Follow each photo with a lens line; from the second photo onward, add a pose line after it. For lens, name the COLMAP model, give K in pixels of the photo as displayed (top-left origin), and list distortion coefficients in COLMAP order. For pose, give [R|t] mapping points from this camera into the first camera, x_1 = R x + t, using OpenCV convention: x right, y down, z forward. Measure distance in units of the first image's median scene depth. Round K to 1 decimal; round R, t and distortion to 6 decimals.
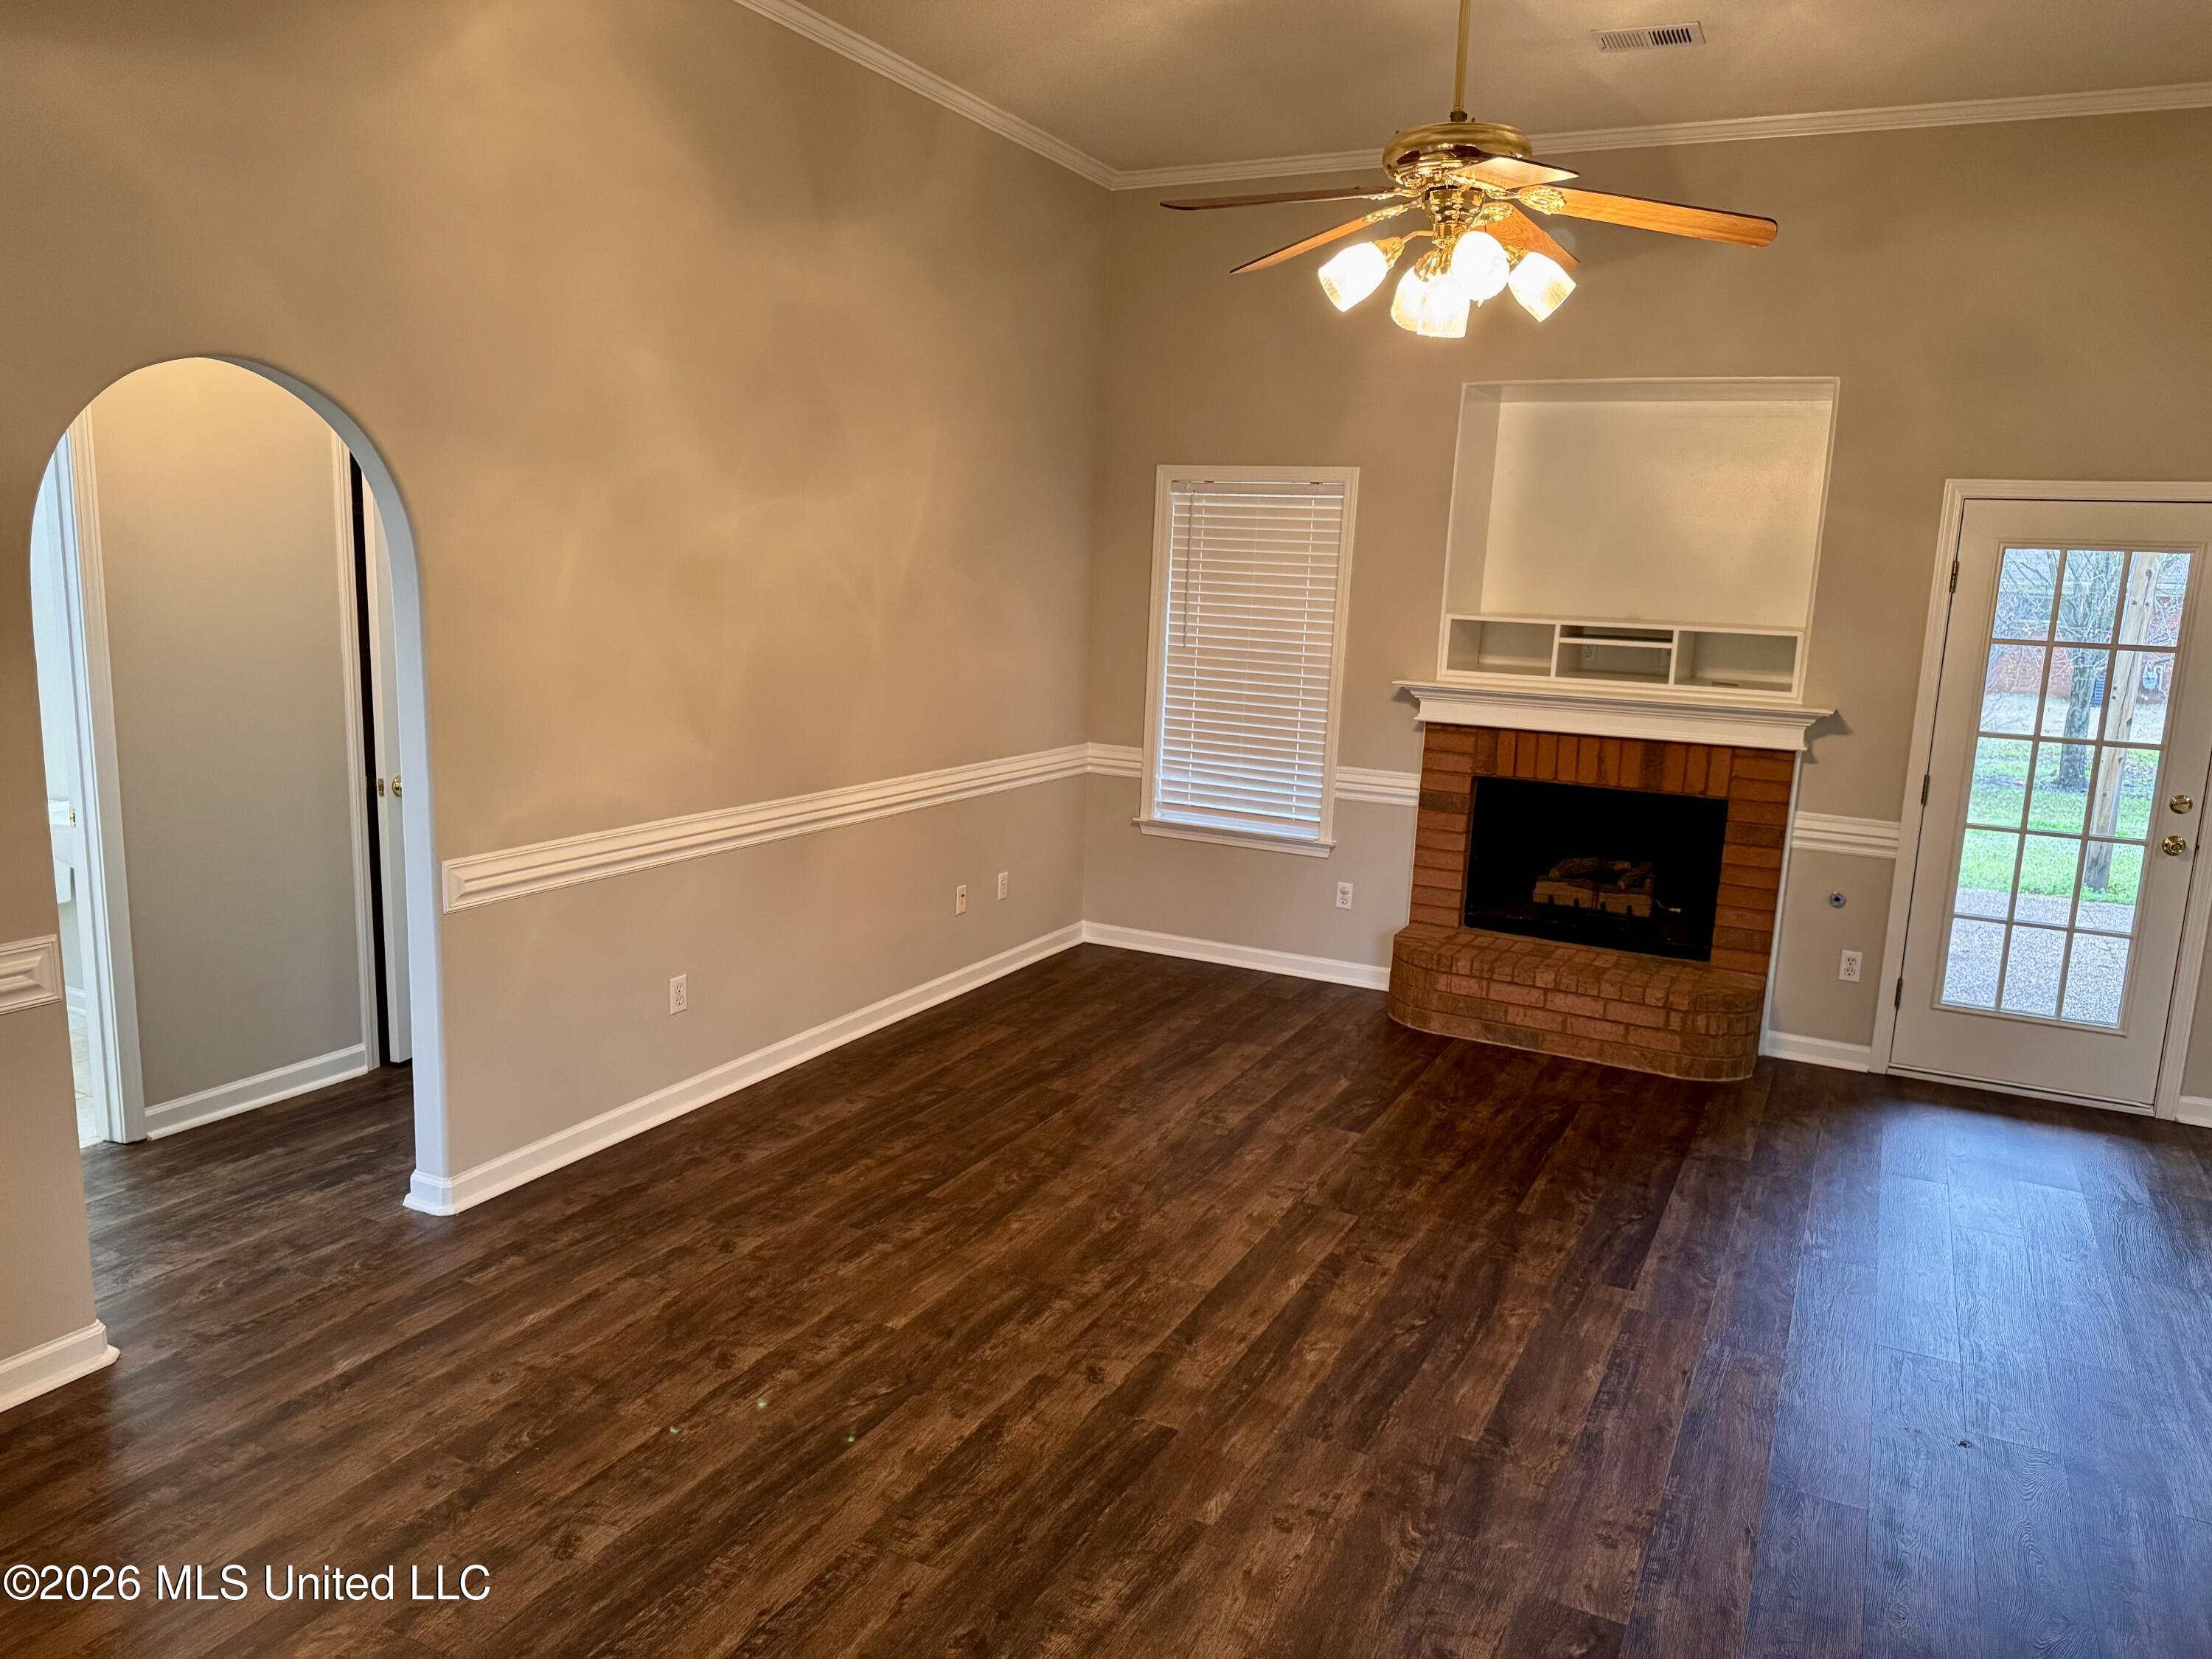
lens RADIAL K [[1552.4, 0, 1111.8], [0, 1552.4, 830.6], [0, 0, 1]] dist [0.017288, -0.022502]
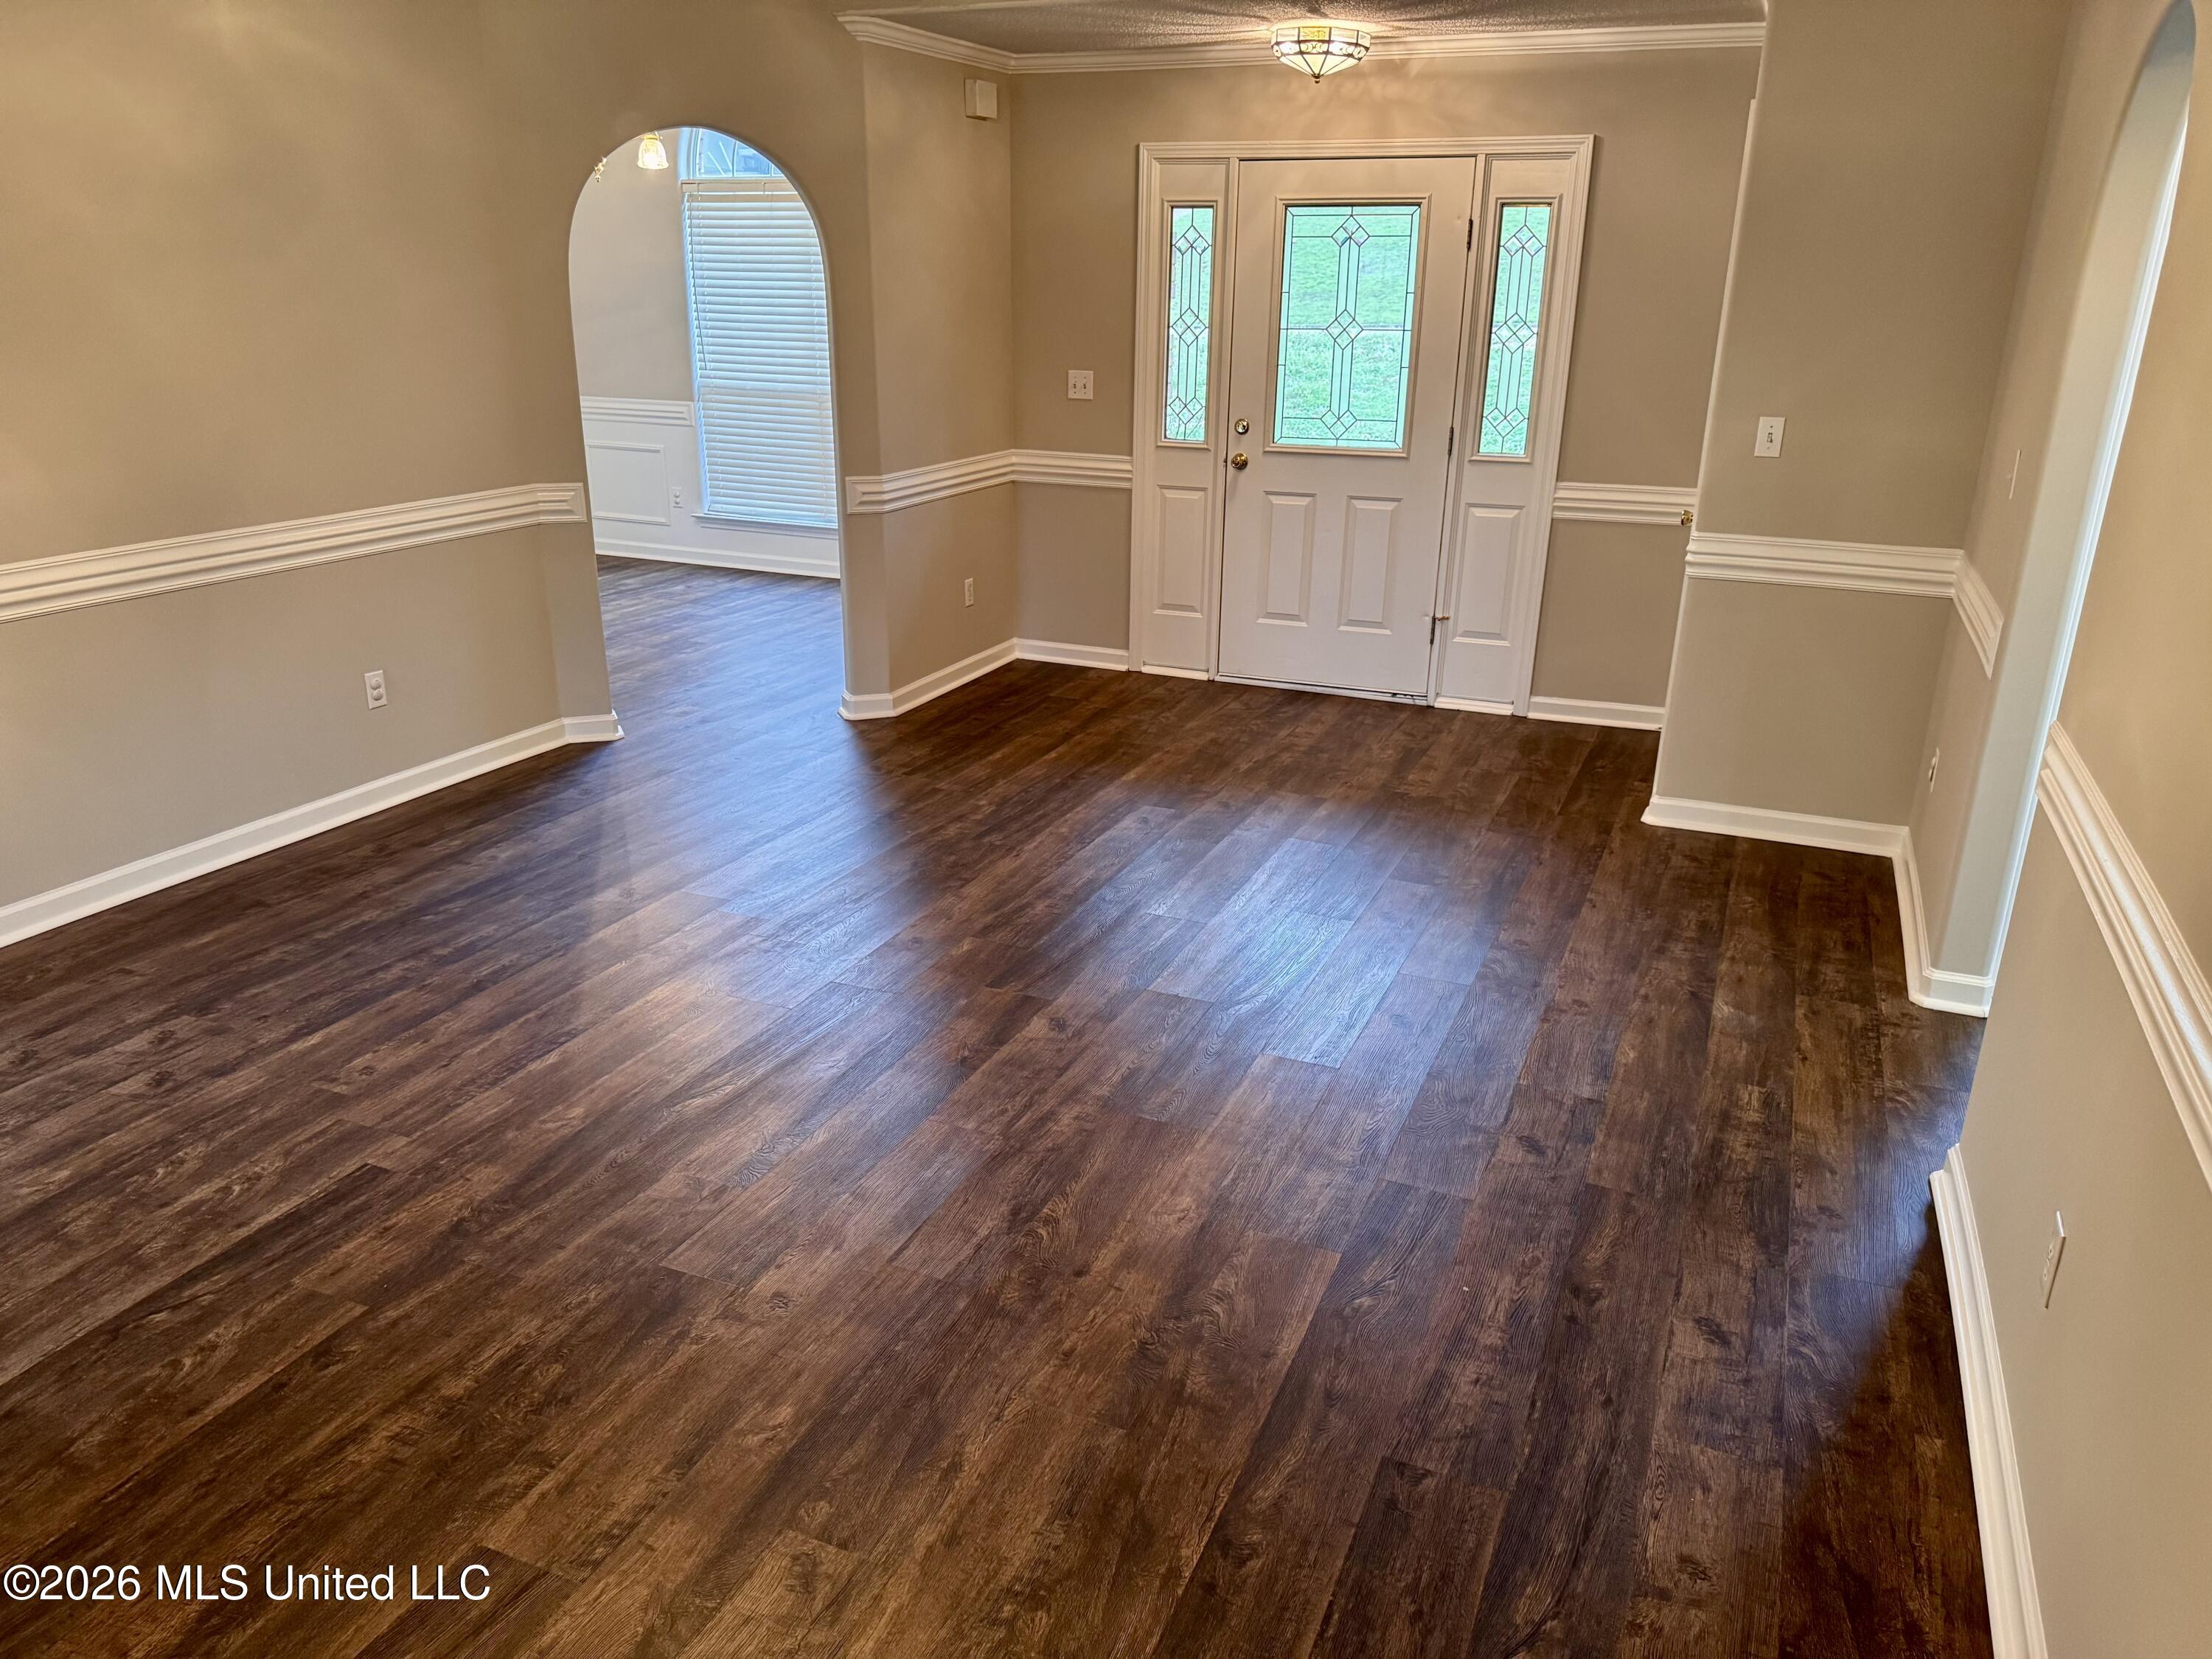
lens RADIAL K [[1552.4, 0, 1108.1], [0, 1552.4, 829.9], [0, 0, 1]] dist [0.017288, -0.022502]
pose [[-0.996947, -0.029889, -0.072127, 0.027634], [-0.061375, 0.871035, 0.487371, -0.222032], [0.048258, 0.490310, -0.870211, 1.451259]]
